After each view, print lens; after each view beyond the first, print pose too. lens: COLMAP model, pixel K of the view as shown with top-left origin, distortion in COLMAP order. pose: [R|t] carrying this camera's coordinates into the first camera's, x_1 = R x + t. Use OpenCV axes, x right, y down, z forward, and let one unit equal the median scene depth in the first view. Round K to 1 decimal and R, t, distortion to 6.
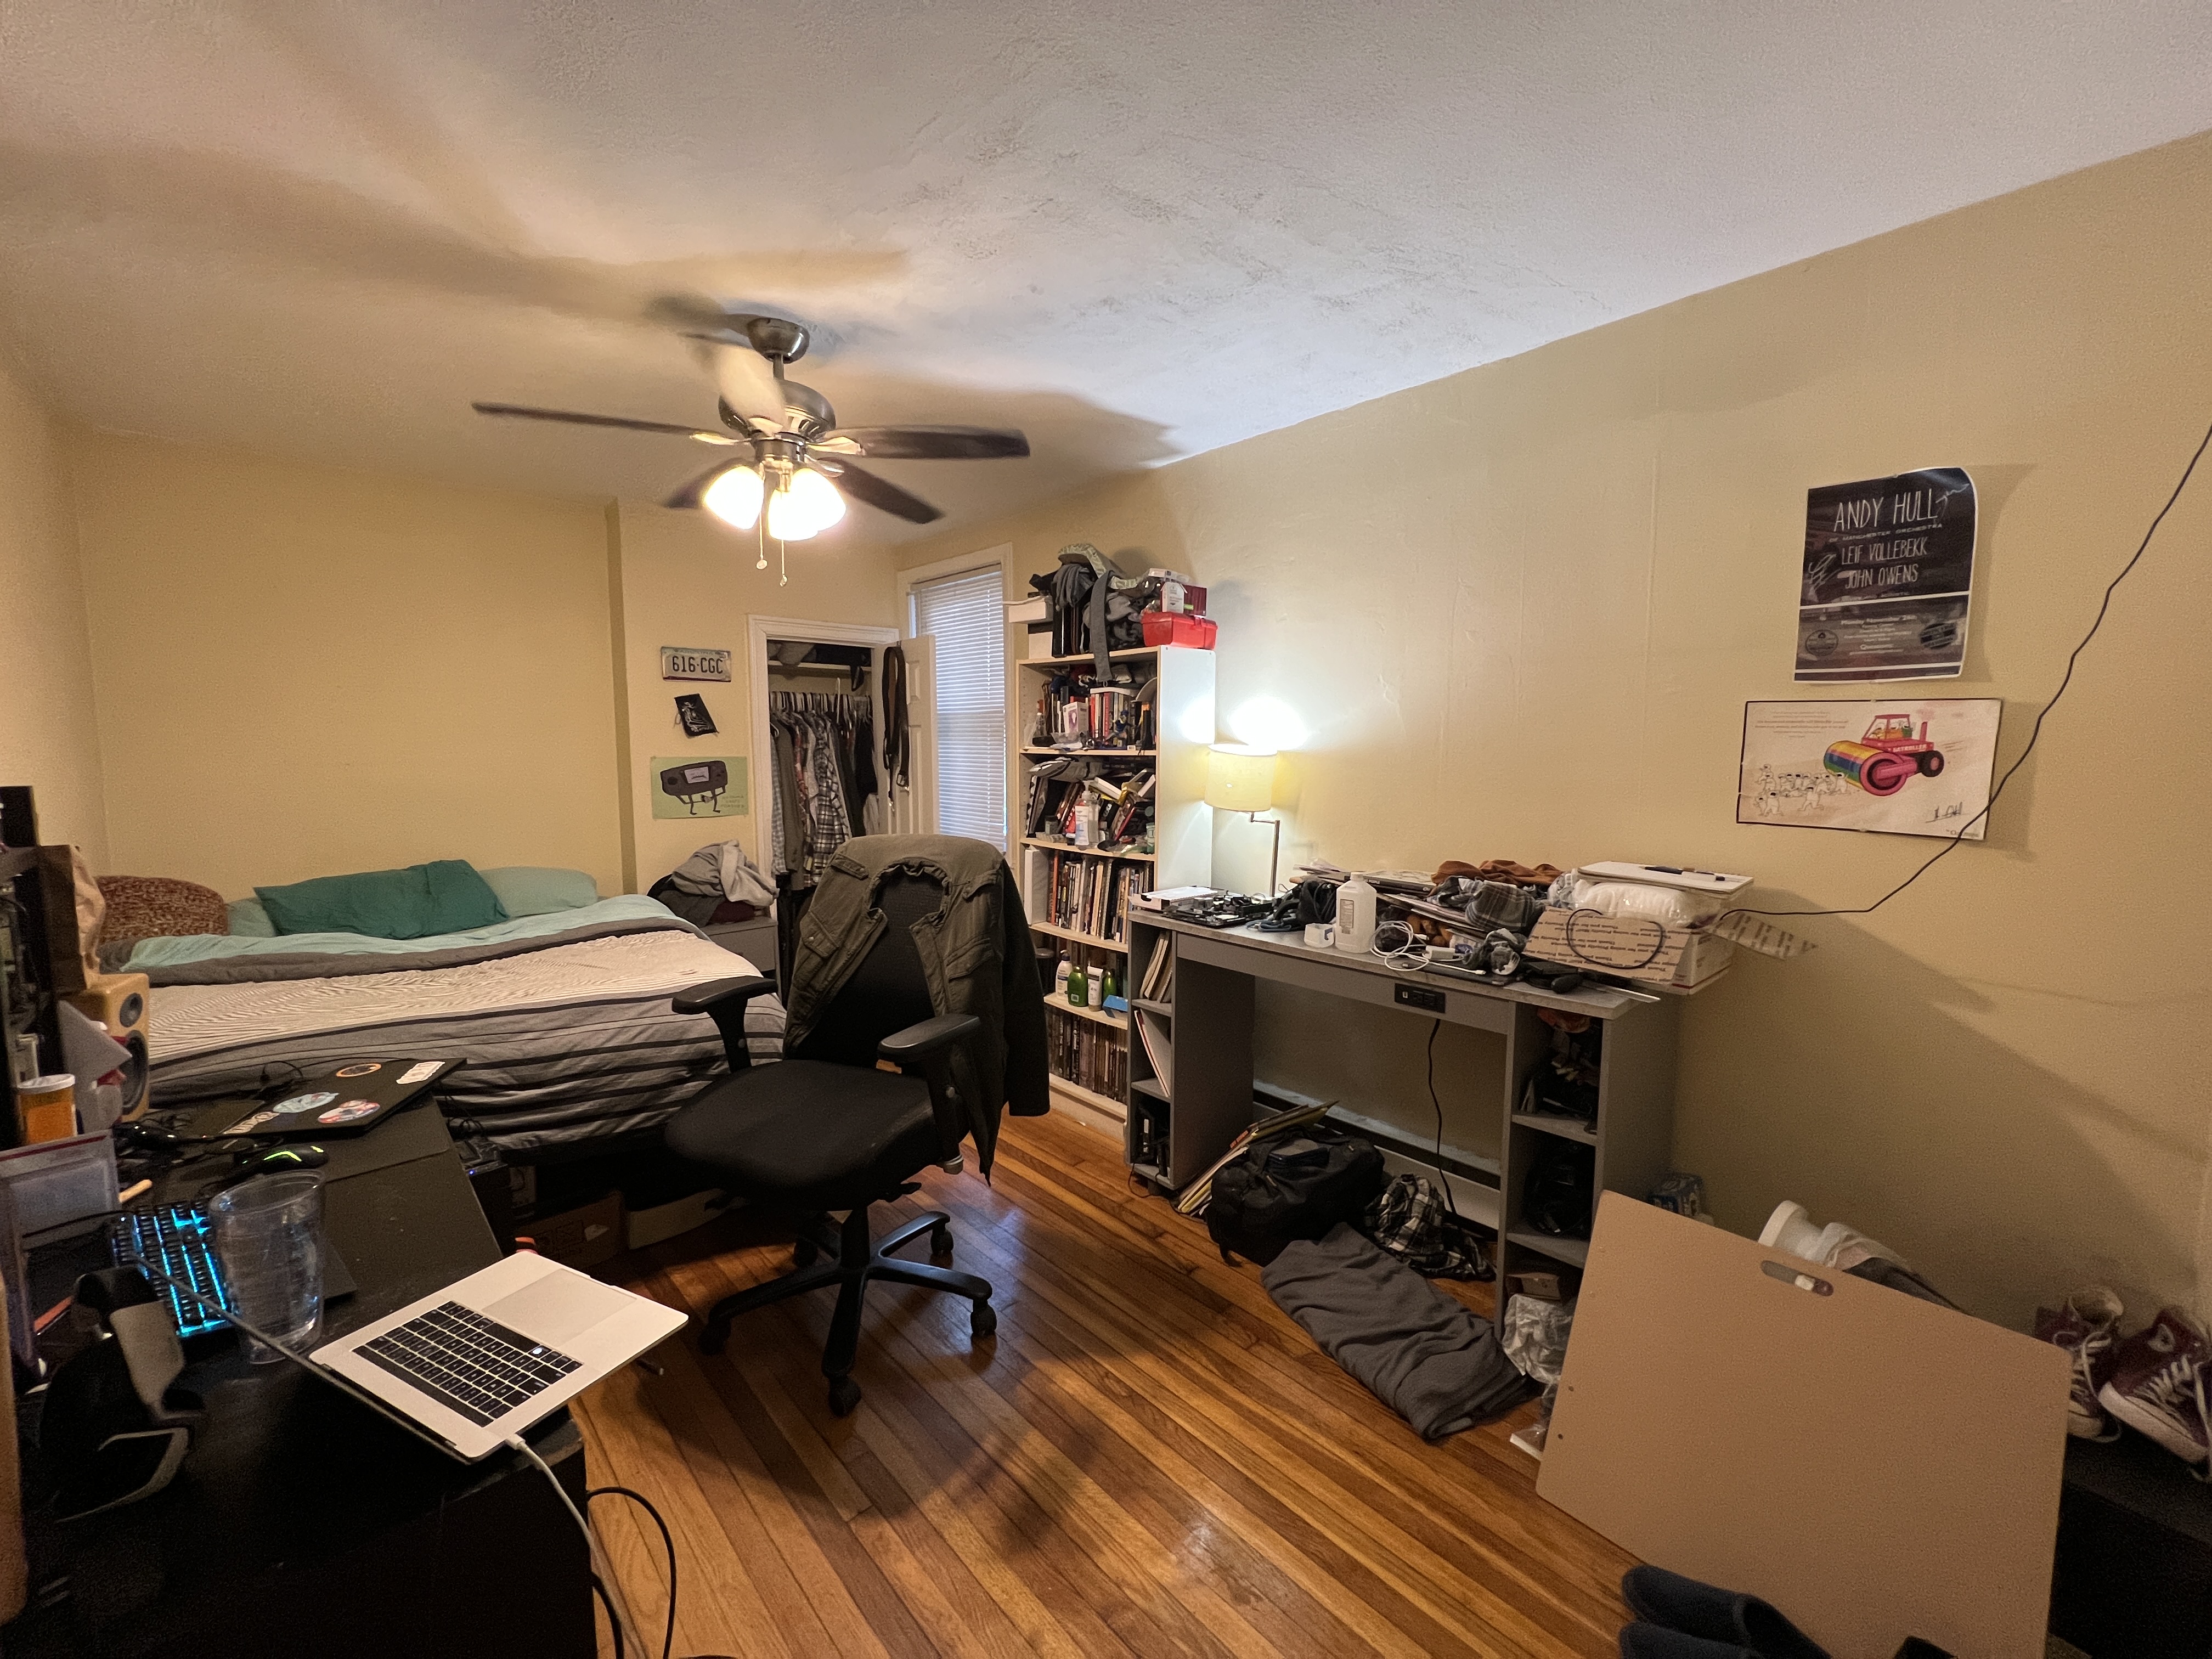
lens RADIAL K [[884.3, 0, 1103.6], [0, 884.3, 824.0], [0, 0, 1]] dist [-0.000964, 0.000510]
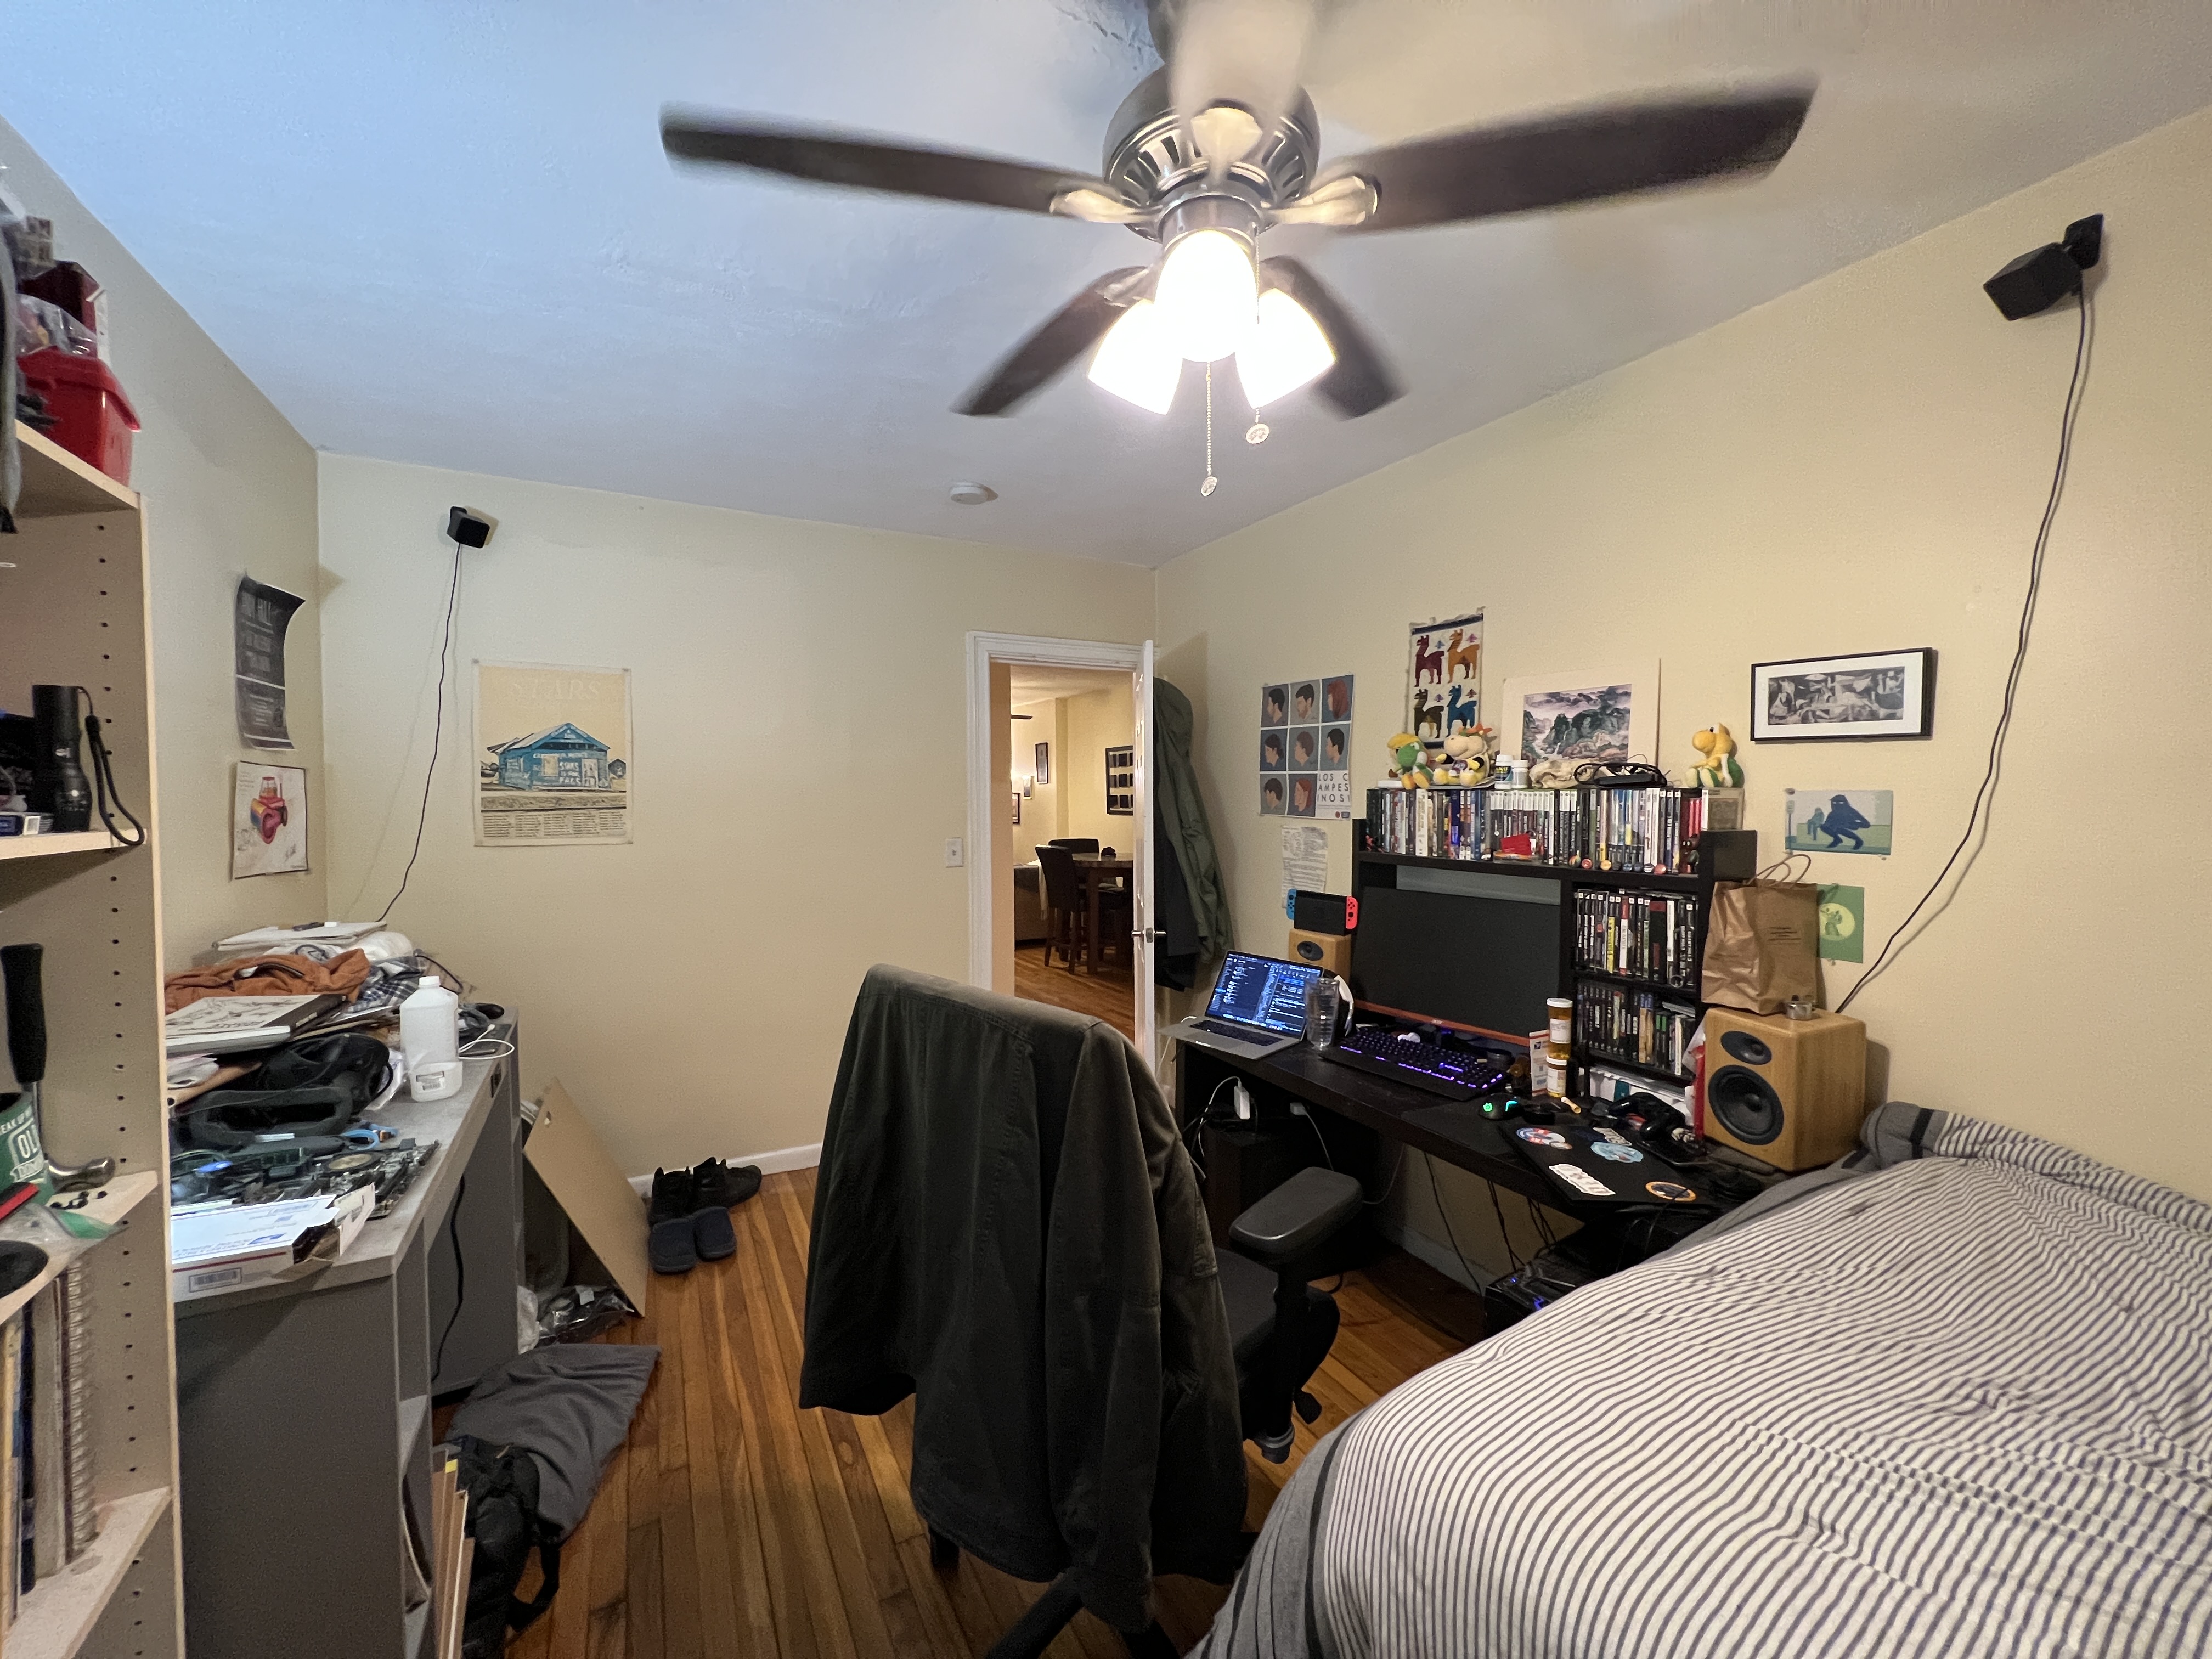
lens RADIAL K [[884.3, 0, 1103.6], [0, 884.3, 824.0], [0, 0, 1]] dist [-0.000964, 0.000510]
pose [[-0.970983, -0.007091, 0.239043, -0.422496], [0.023561, 0.991861, 0.125127, -0.148279], [-0.237985, 0.127128, -0.962913, 1.534023]]
